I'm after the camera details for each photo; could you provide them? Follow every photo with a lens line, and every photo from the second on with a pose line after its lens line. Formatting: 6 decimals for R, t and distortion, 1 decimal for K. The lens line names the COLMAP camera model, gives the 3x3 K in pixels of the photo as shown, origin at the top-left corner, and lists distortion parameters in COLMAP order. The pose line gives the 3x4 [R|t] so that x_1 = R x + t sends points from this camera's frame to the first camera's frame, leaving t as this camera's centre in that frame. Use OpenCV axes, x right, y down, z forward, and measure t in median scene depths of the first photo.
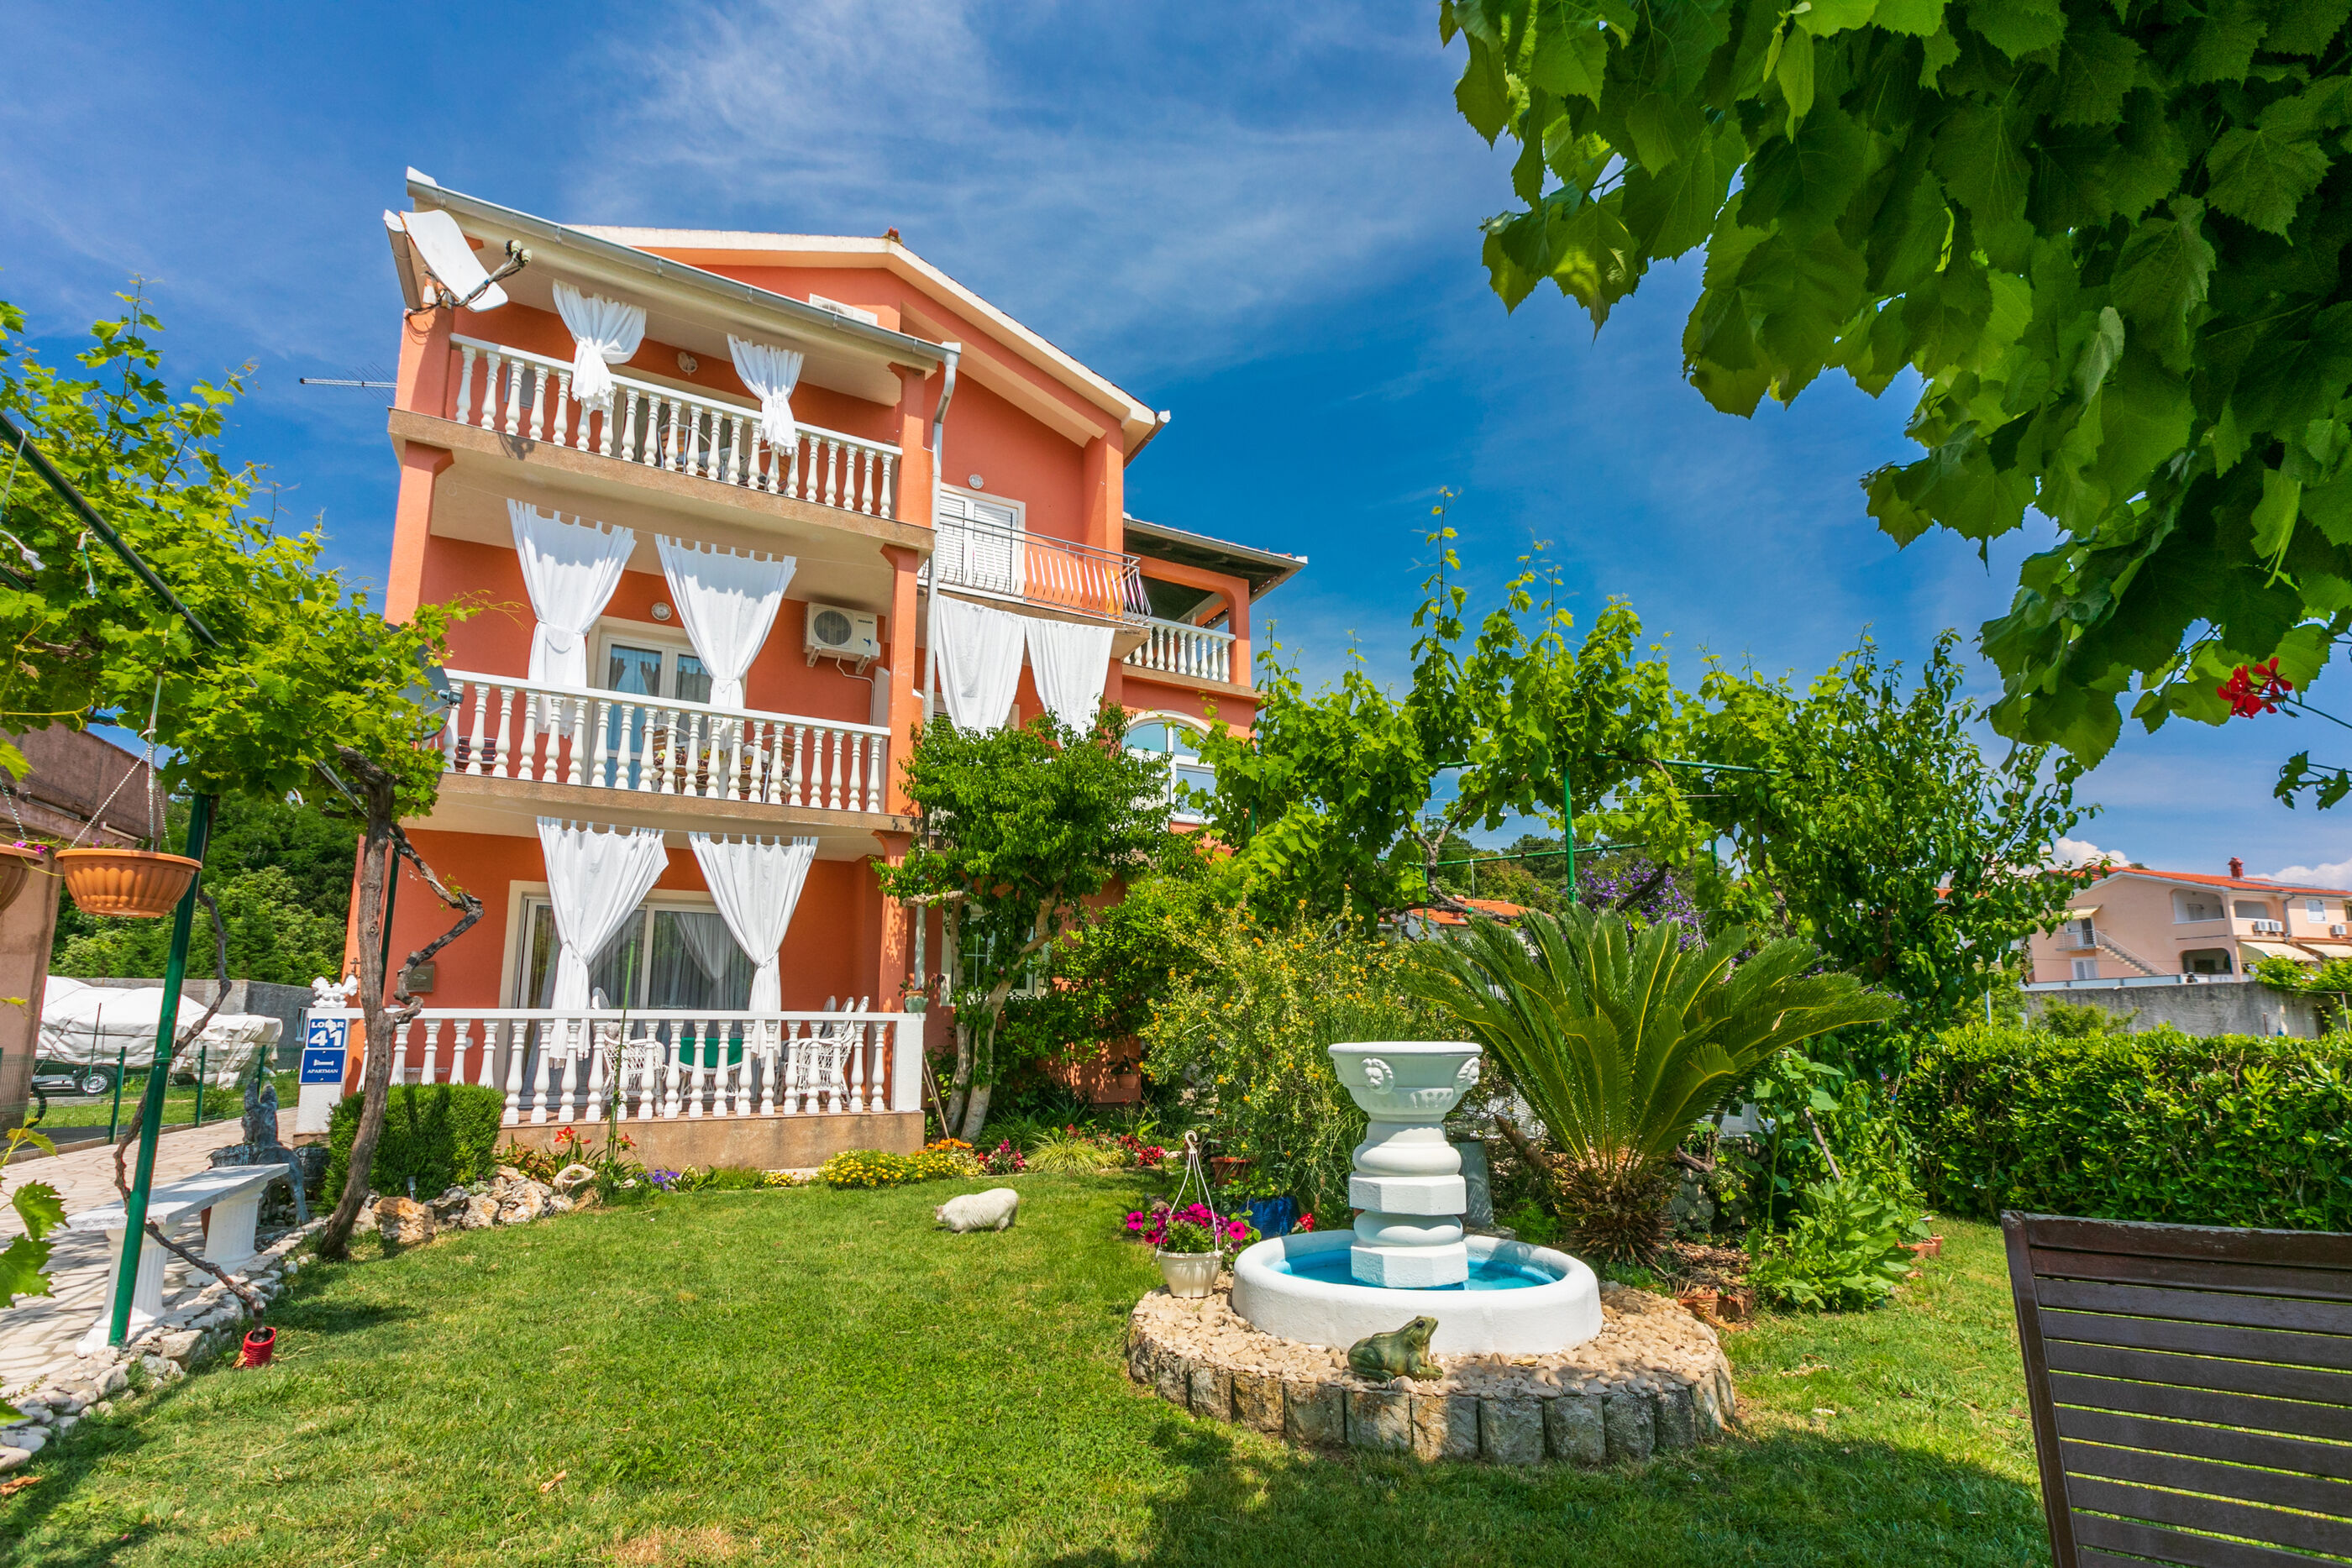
lens RADIAL K [[1063.6, 0, 1159.2], [0, 1063.6, 871.2], [0, 0, 1]] dist [0.000726, 0.001692]
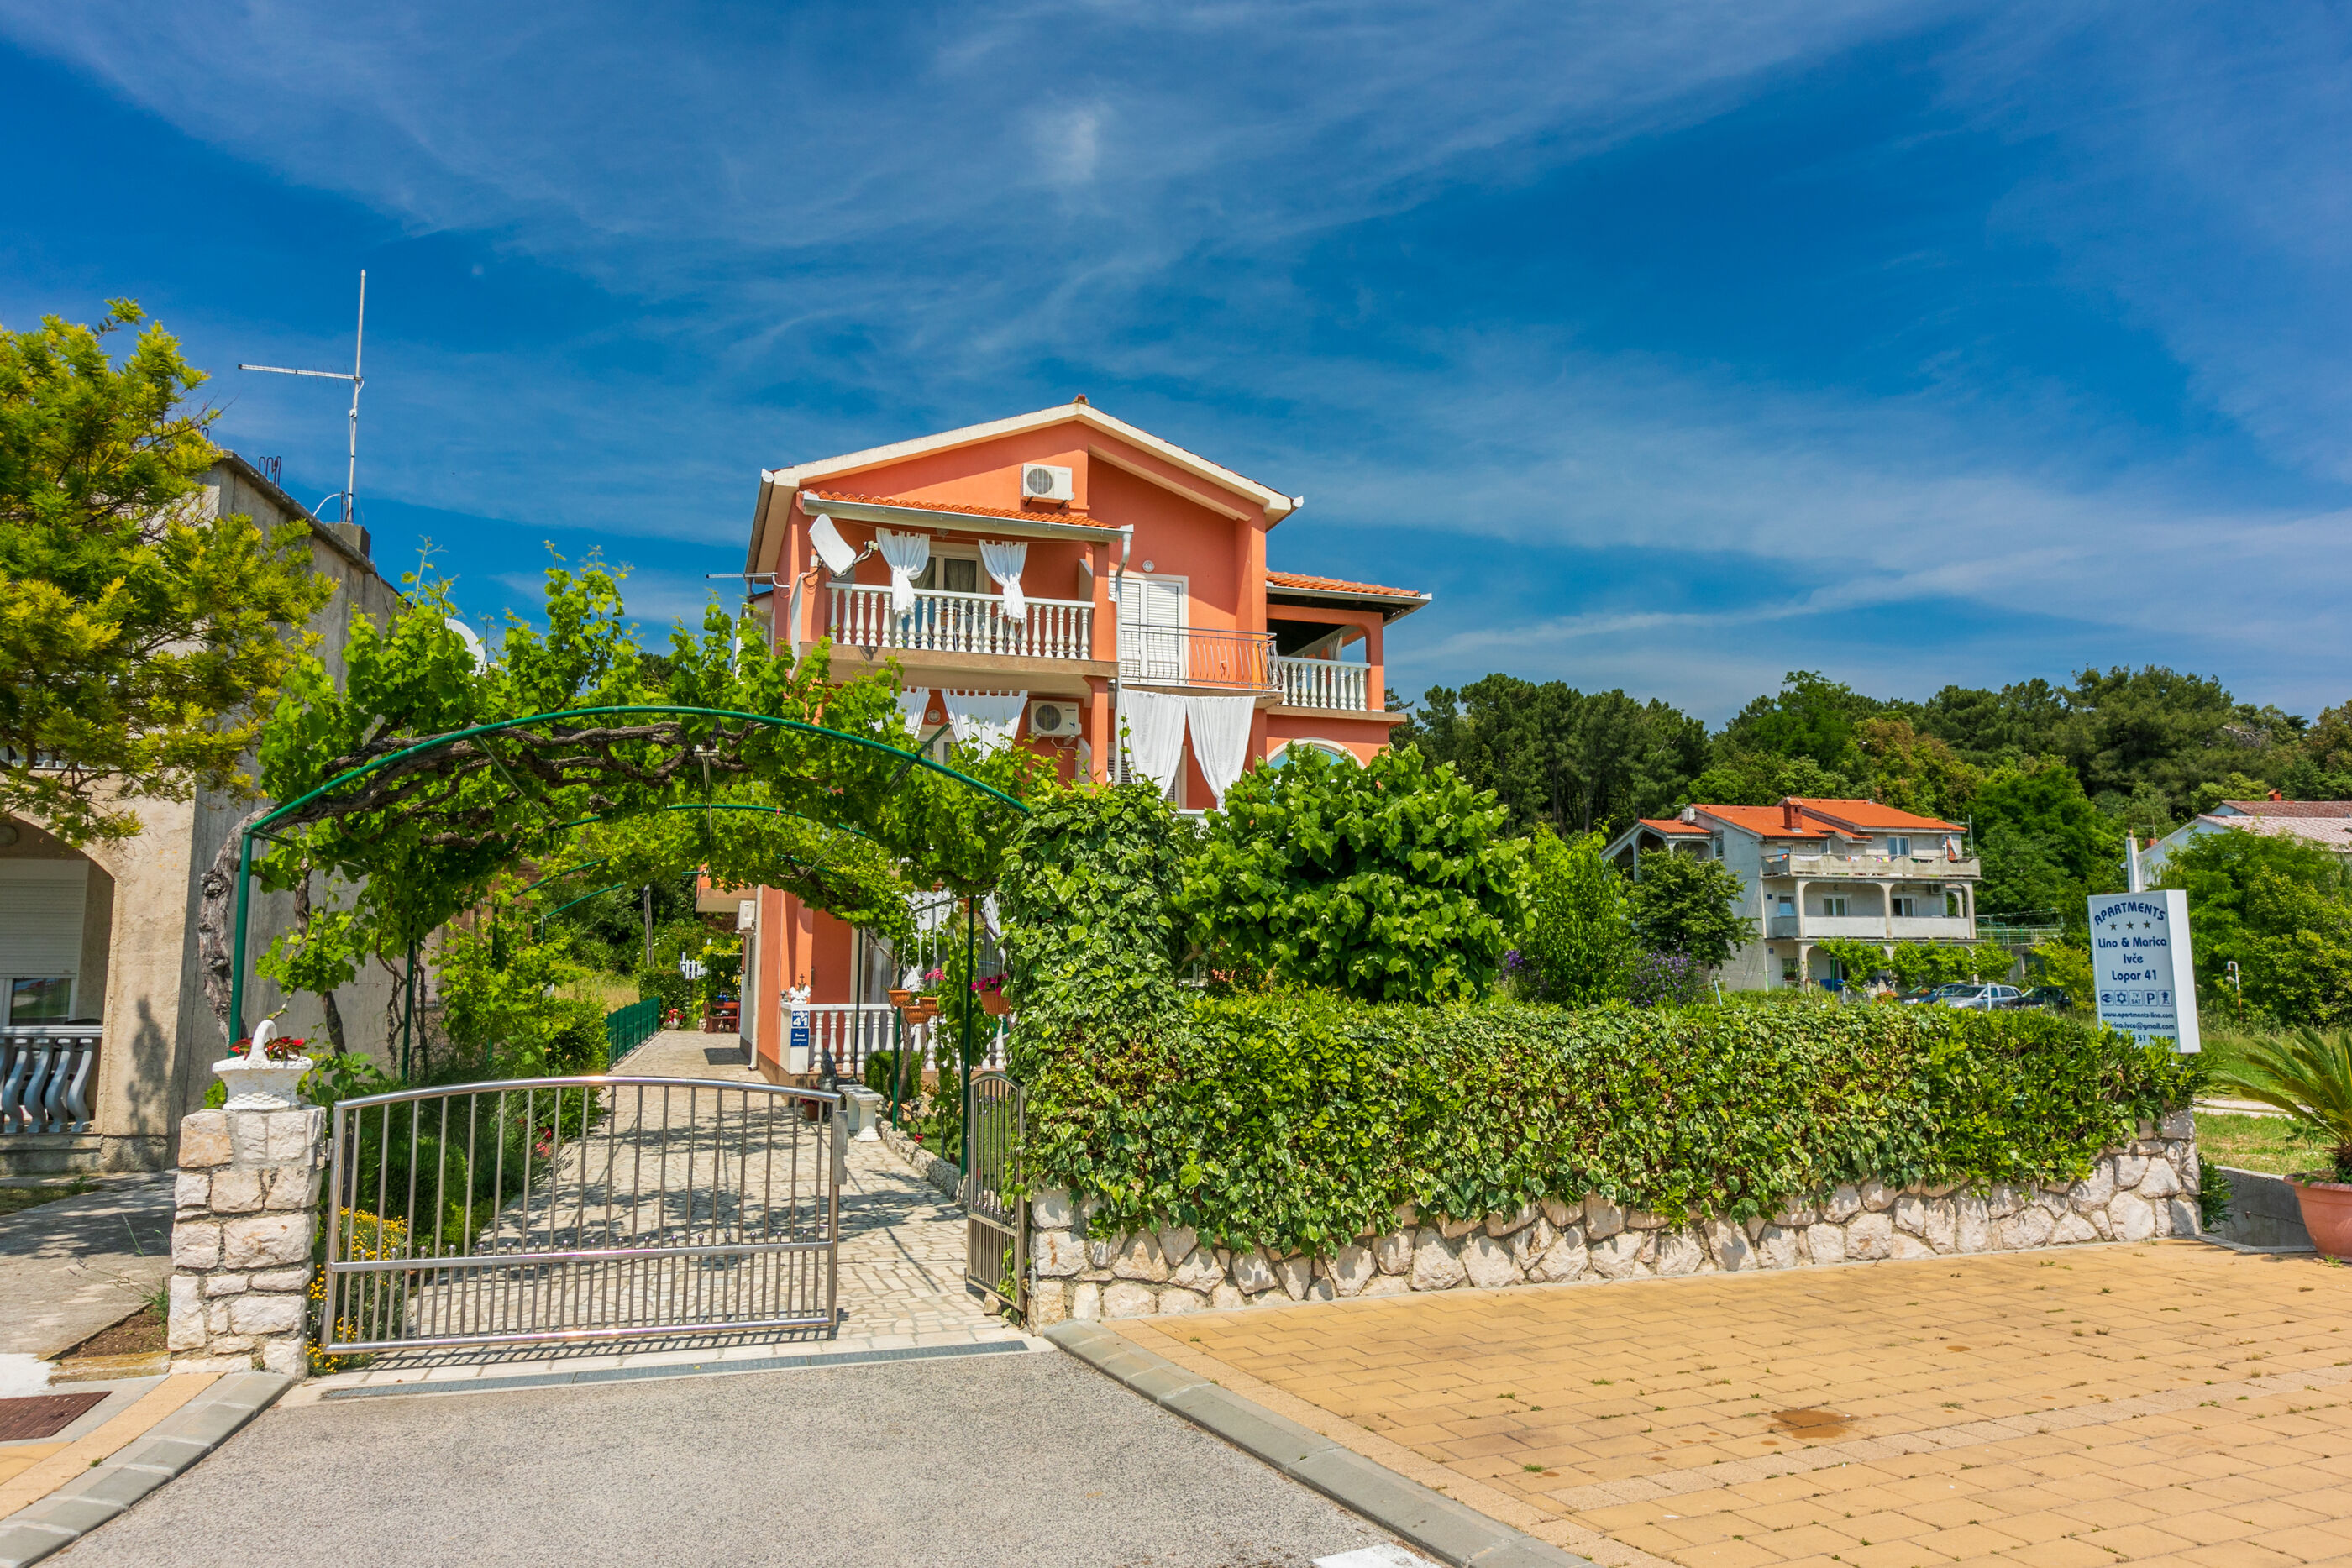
lens RADIAL K [[1552.8, 0, 1132.2], [0, 1552.8, 720.5], [0, 0, 1]] dist [-0.005146, -0.001619]
pose [[0.980395, -0.026573, -0.195241, 0.258629], [0.026234, 0.999646, -0.004320, -0.283028], [0.195286, -0.000887, 0.980746, -1.275095]]
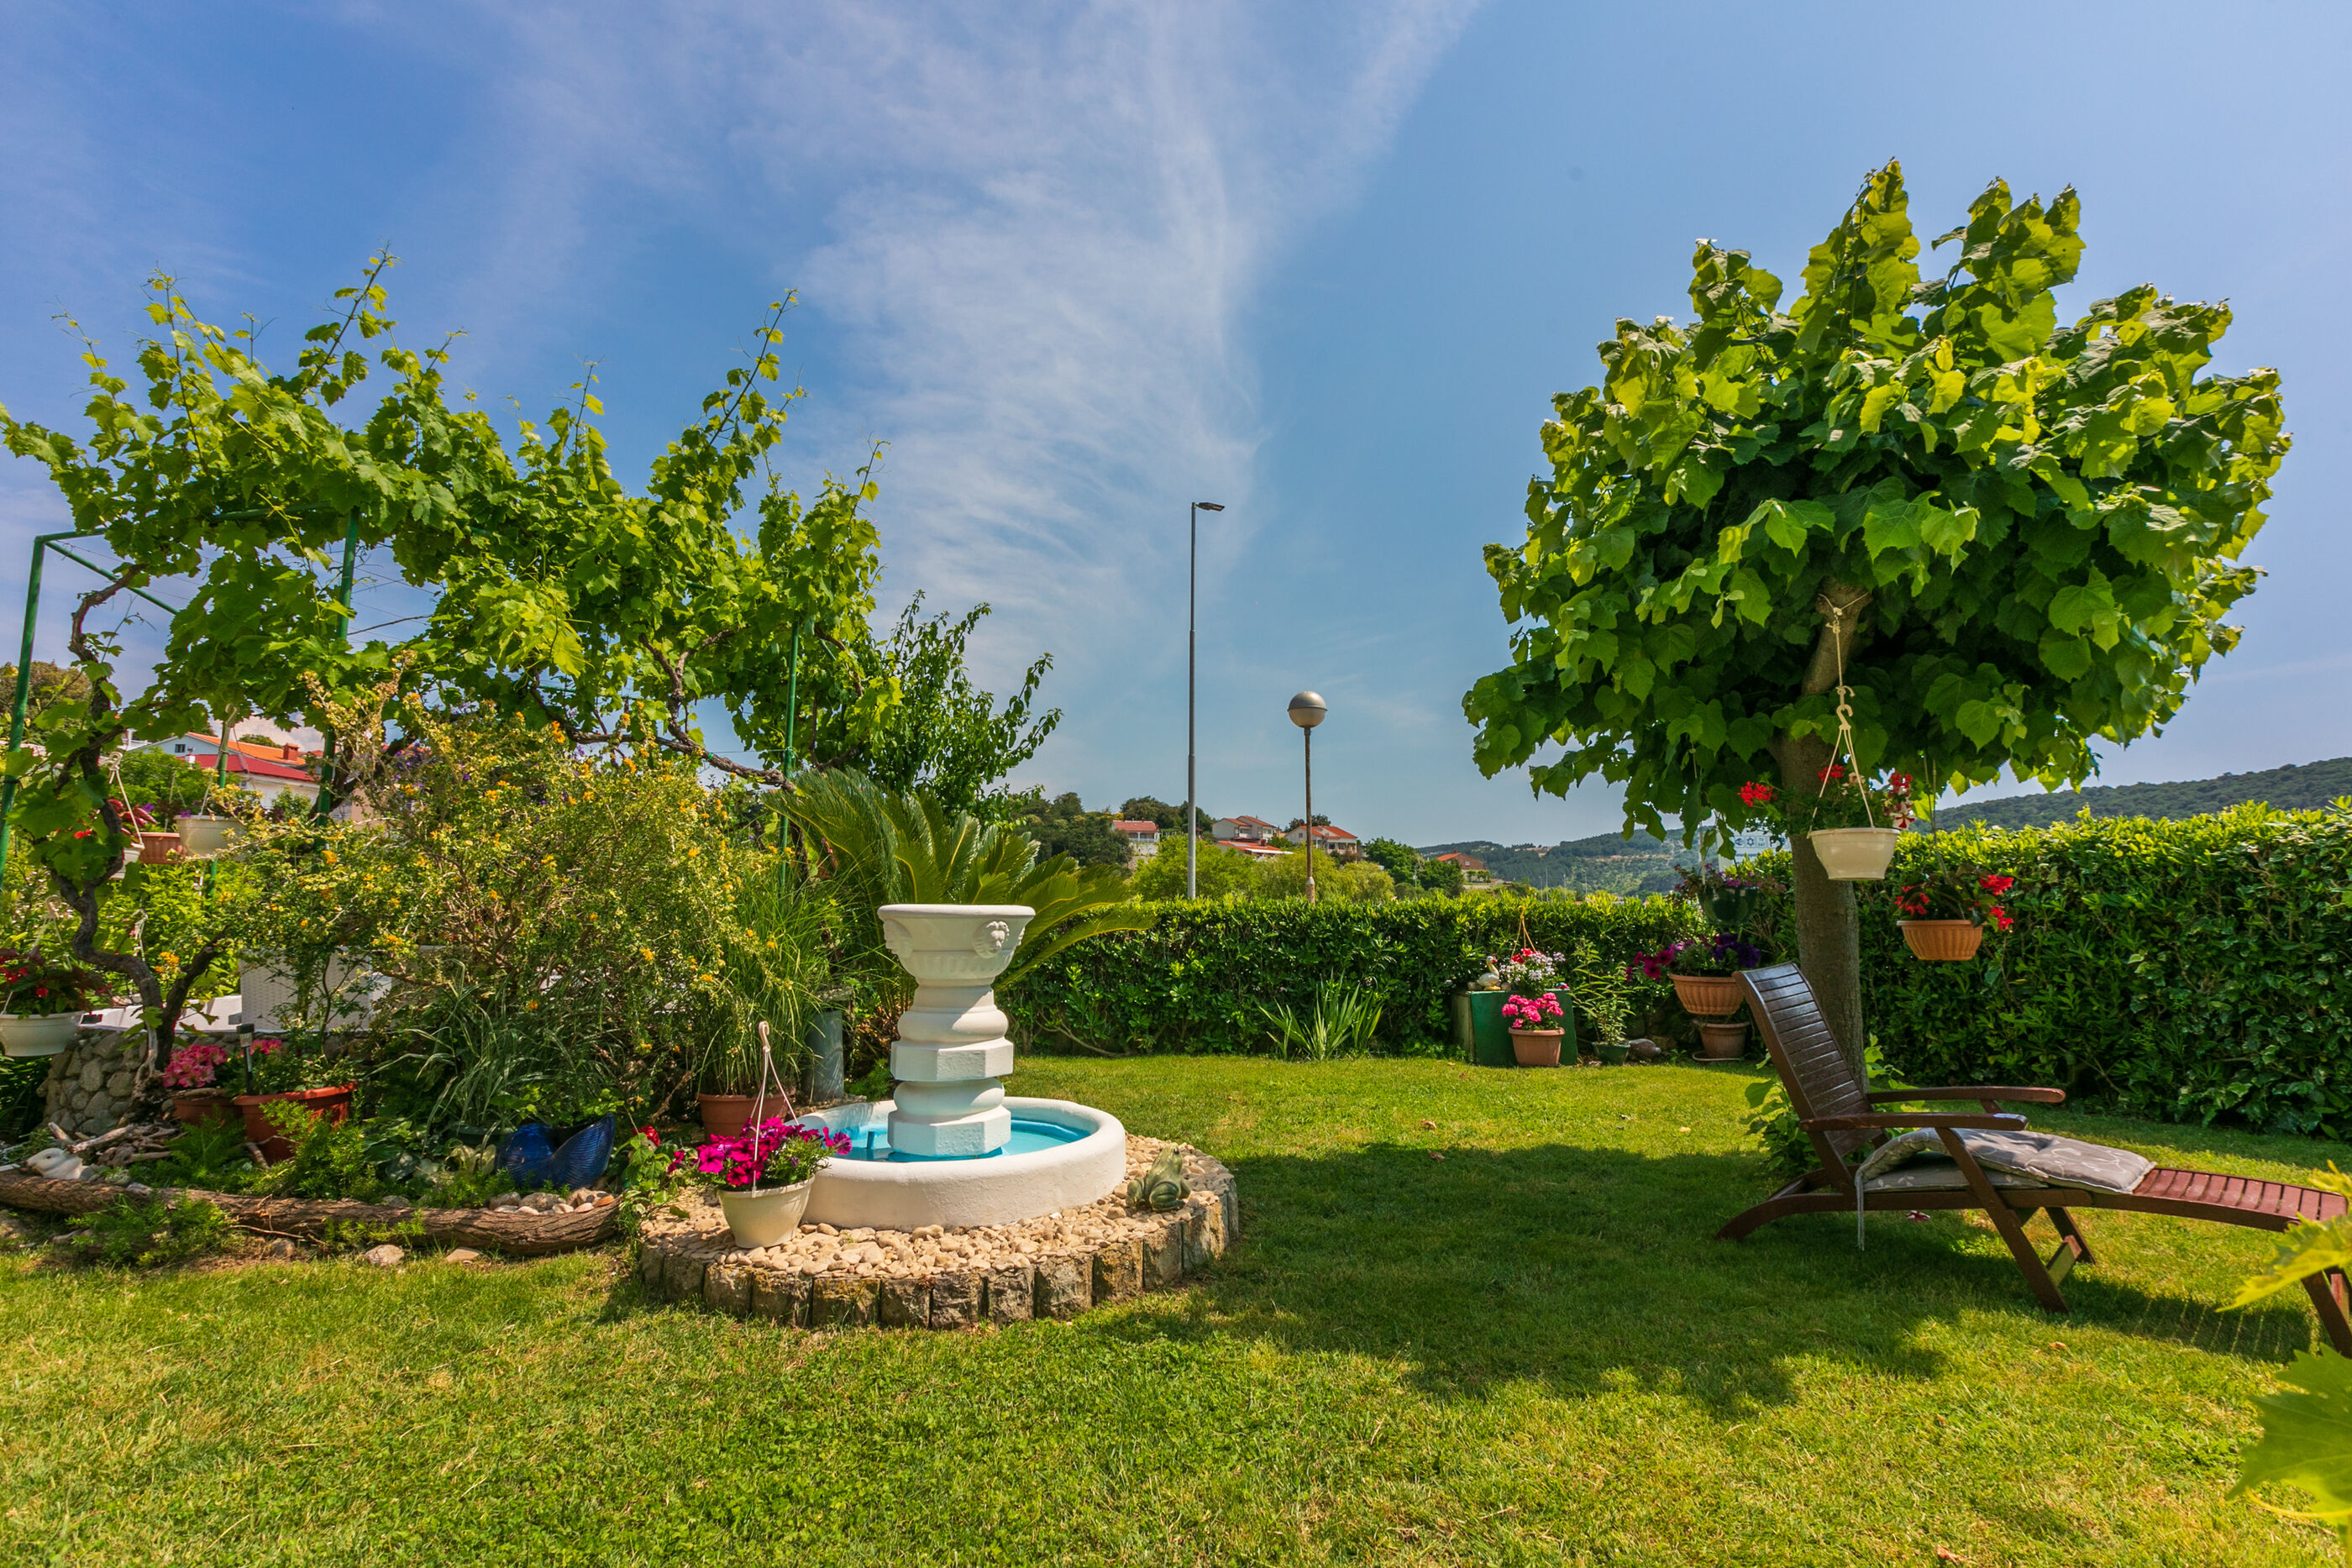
lens RADIAL K [[1063.6, 0, 1198.1], [0, 1063.6, 785.7], [0, 0, 1]] dist [0.000726, 0.001692]
pose [[0.176350, 0.115441, 0.977535, -0.291397], [-0.159521, 0.983323, -0.087347, 0.043462], [-0.971315, -0.140534, 0.191824, 0.260471]]
